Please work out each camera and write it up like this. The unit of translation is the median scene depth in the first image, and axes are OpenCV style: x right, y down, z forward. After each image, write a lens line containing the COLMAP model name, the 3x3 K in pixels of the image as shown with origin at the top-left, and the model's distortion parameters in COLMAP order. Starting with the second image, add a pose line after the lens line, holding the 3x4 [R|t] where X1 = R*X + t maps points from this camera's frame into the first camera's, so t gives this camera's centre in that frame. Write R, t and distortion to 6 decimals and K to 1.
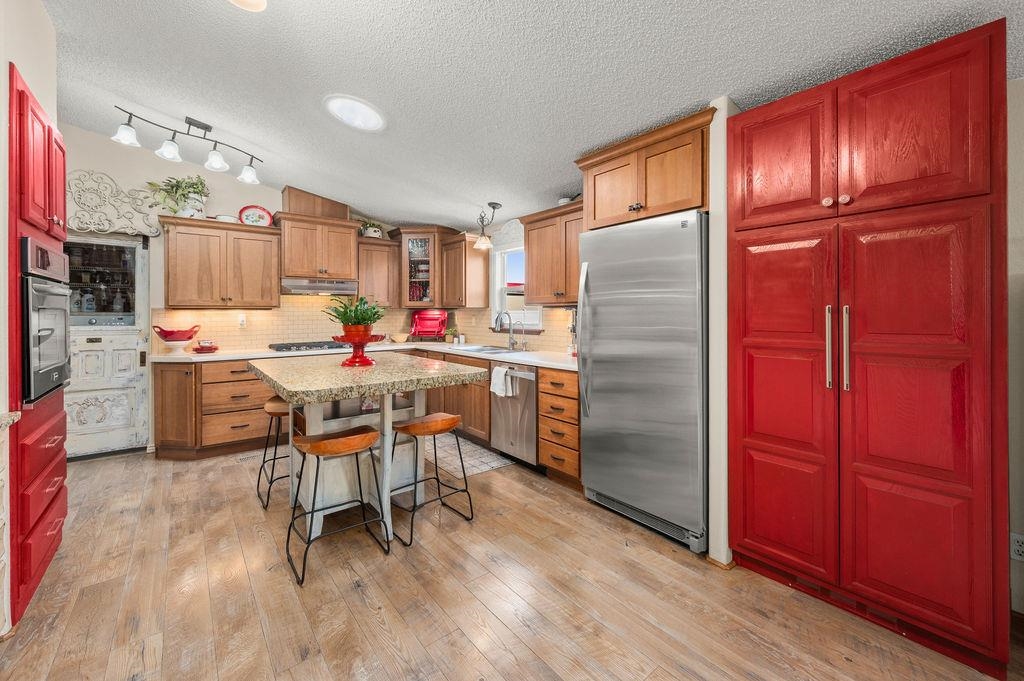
lens RADIAL K [[414.1, 0, 509.3], [0, 414.1, 308.2], [0, 0, 1]] dist [-0.001446, -0.000180]
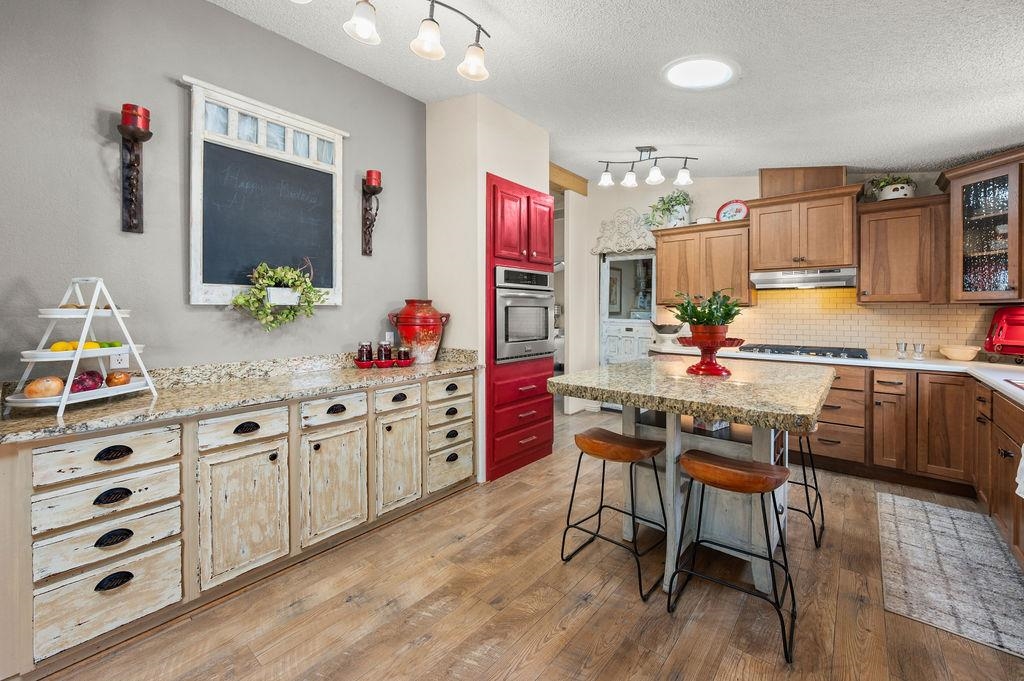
lens RADIAL K [[414.1, 0, 509.3], [0, 414.1, 308.2], [0, 0, 1]] dist [-0.001446, -0.000180]
pose [[0.196835, -0.001547, -0.980435, 0.252377], [0.006428, 0.999979, -0.000288, 0.003122], [0.980416, -0.006245, 0.196841, 0.309580]]
